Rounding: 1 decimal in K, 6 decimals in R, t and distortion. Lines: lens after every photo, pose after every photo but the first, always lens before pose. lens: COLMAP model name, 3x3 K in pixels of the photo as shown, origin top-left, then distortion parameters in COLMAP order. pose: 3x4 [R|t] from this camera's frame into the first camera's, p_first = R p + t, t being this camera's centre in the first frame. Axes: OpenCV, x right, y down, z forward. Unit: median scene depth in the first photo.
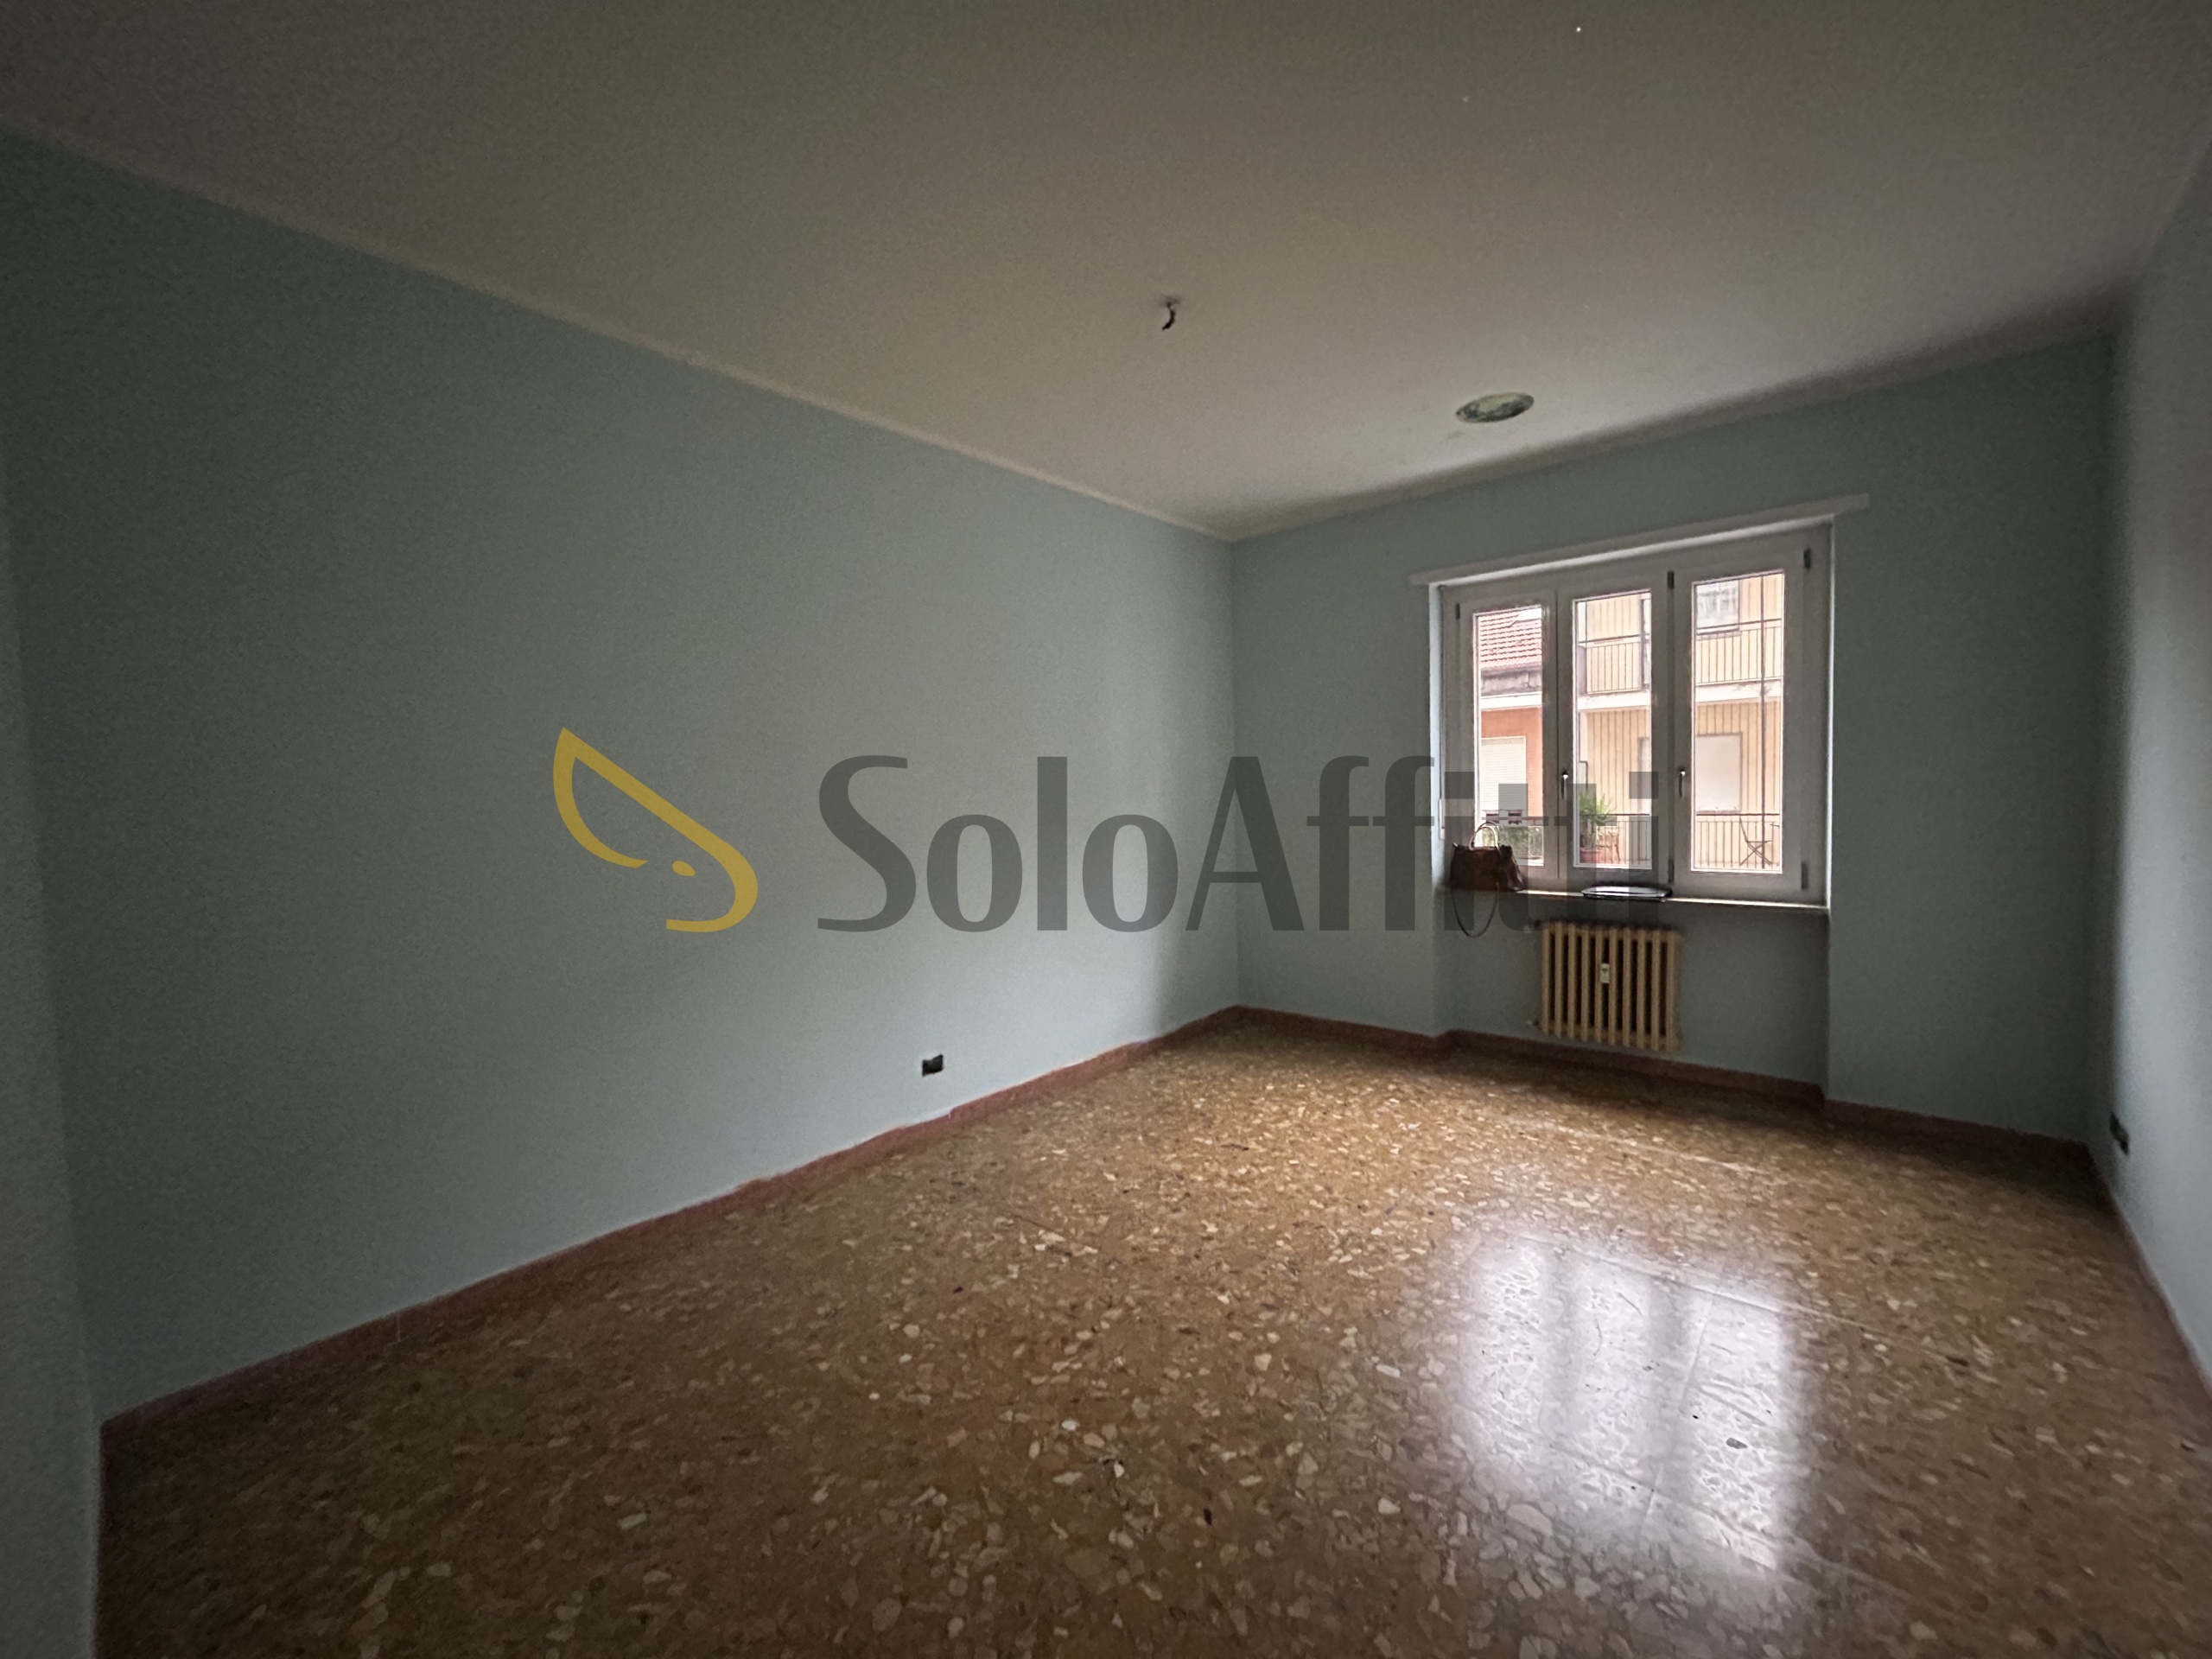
lens RADIAL K [[898.9, 0, 1119.9], [0, 898.9, 845.1], [0, 0, 1]] dist [-0.001583, 0.000888]
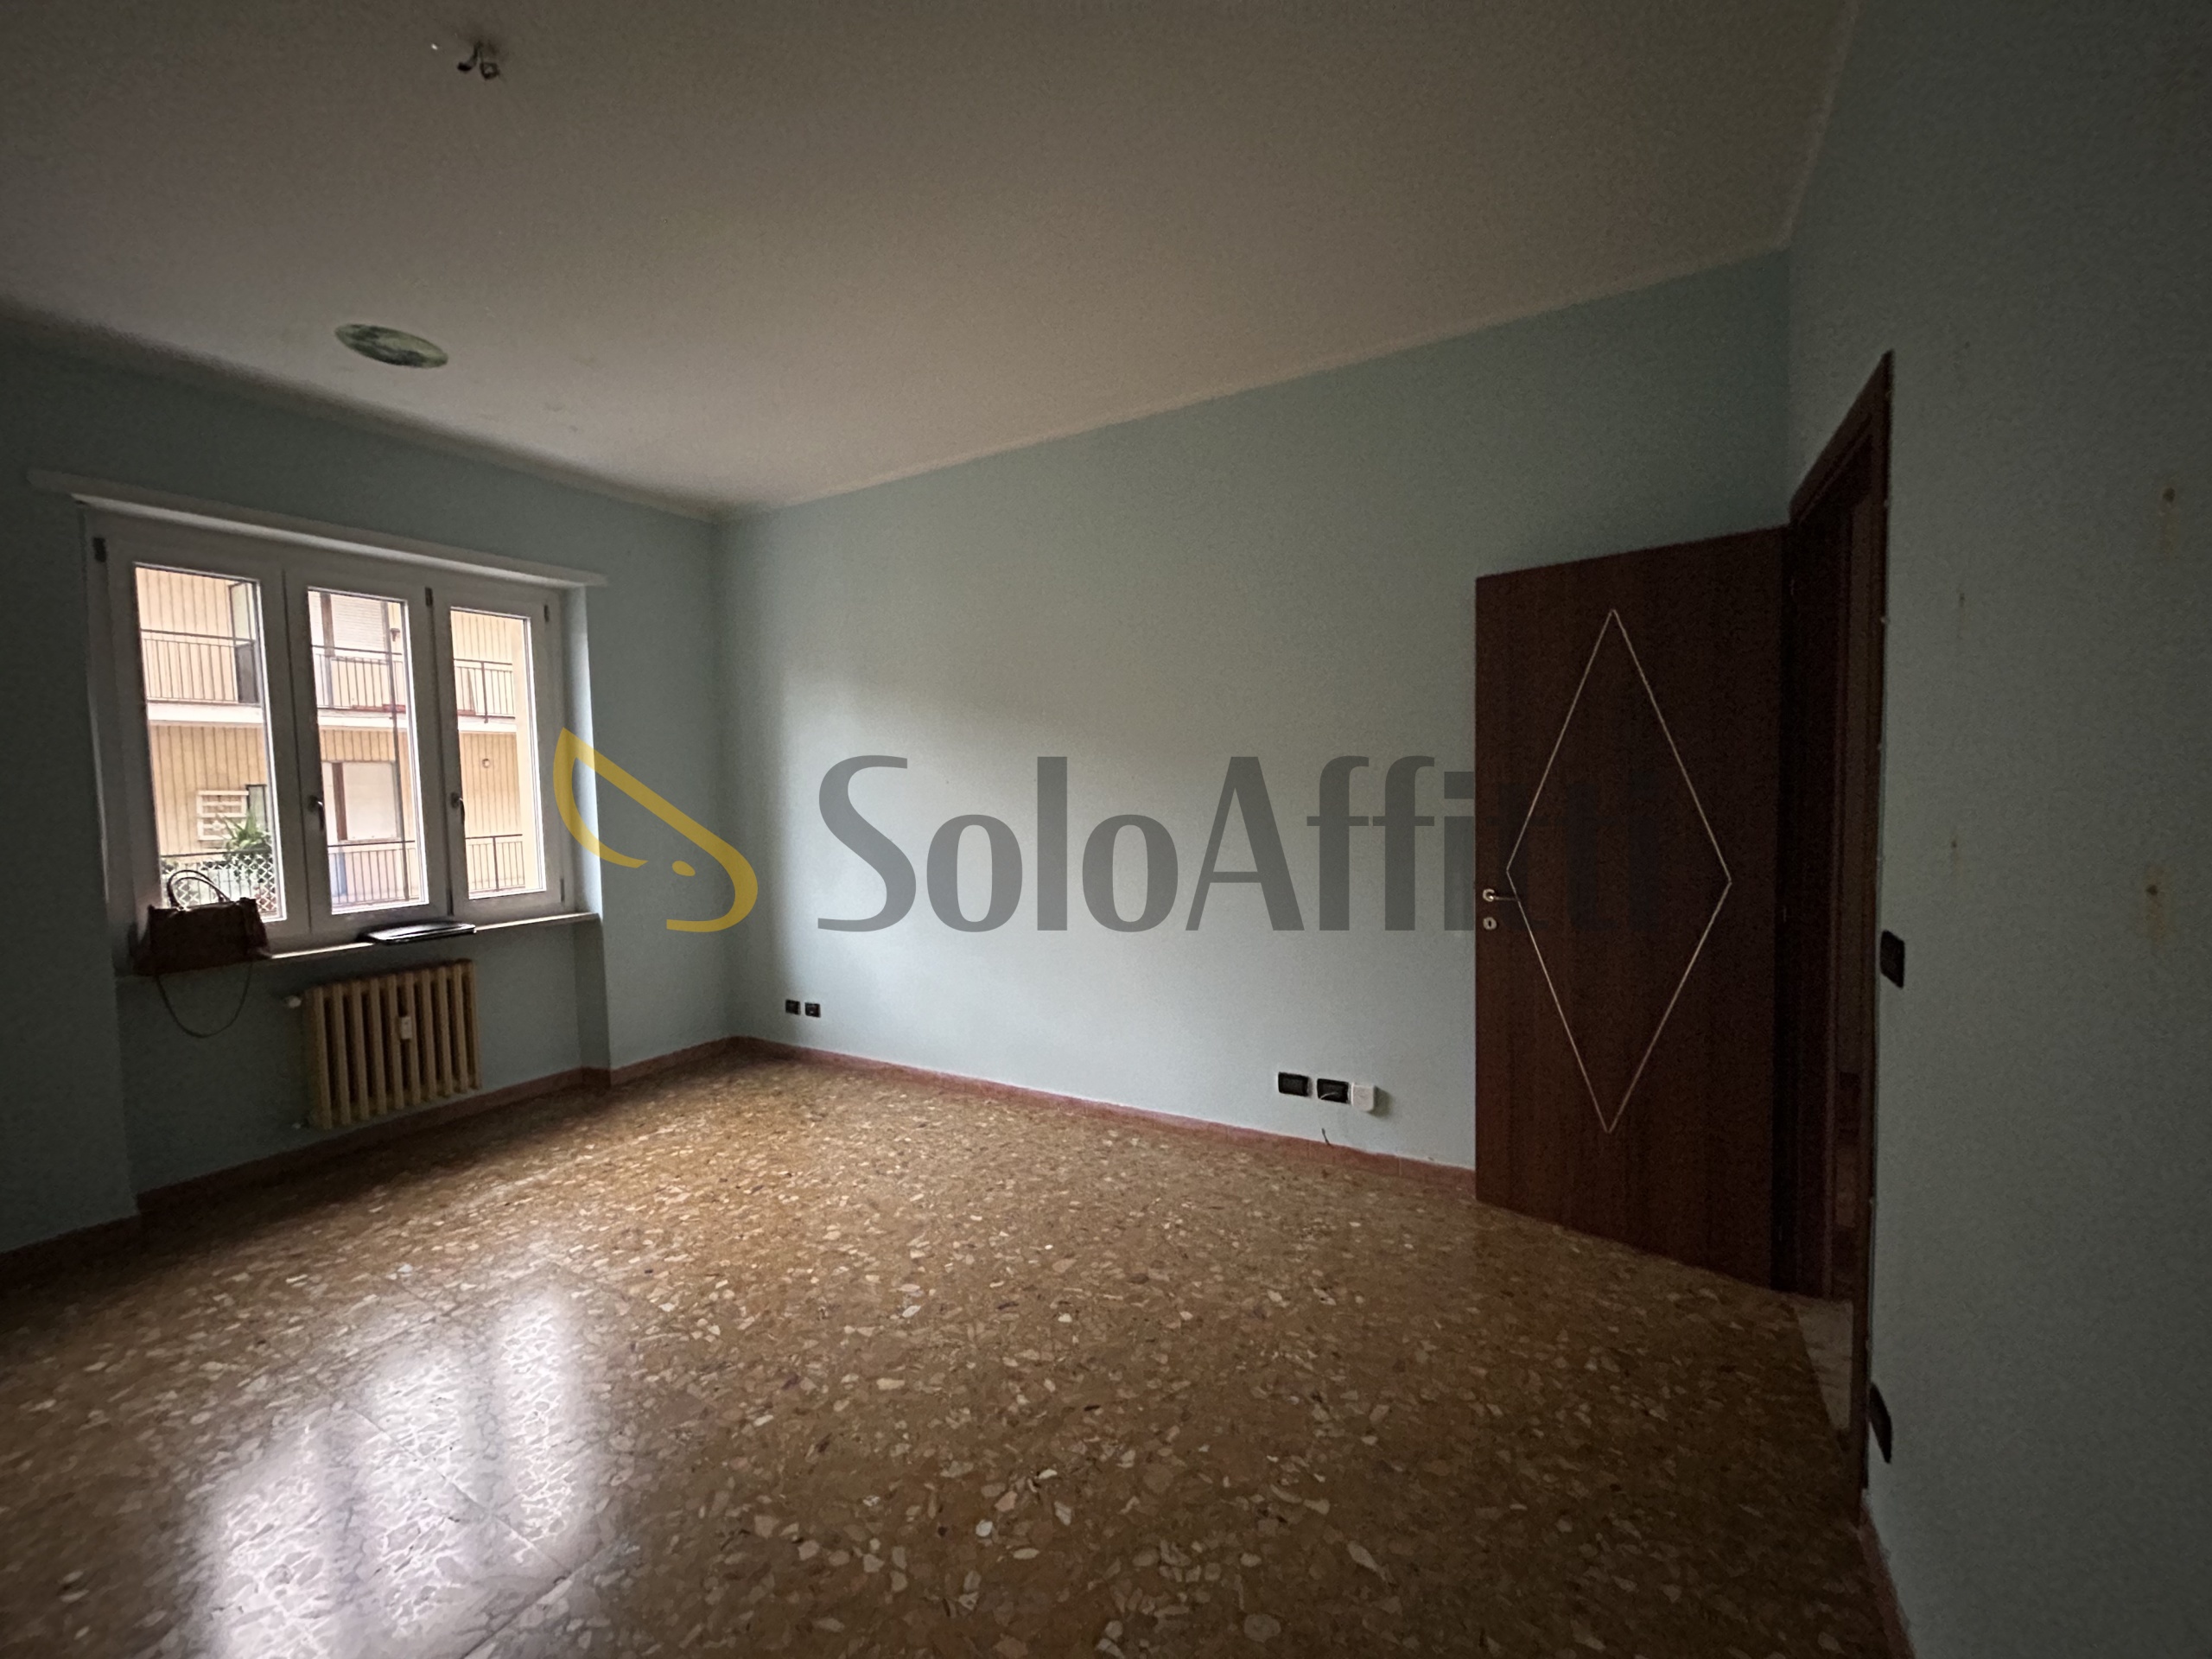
lens RADIAL K [[898.9, 0, 1096.8], [0, 898.9, 844.0], [0, 0, 1]] dist [-0.001583, 0.000888]
pose [[-0.186300, -0.034171, 0.981898, -0.574682], [0.091116, 0.994487, 0.051897, -0.025177], [-0.978259, 0.099135, -0.182160, 0.633180]]
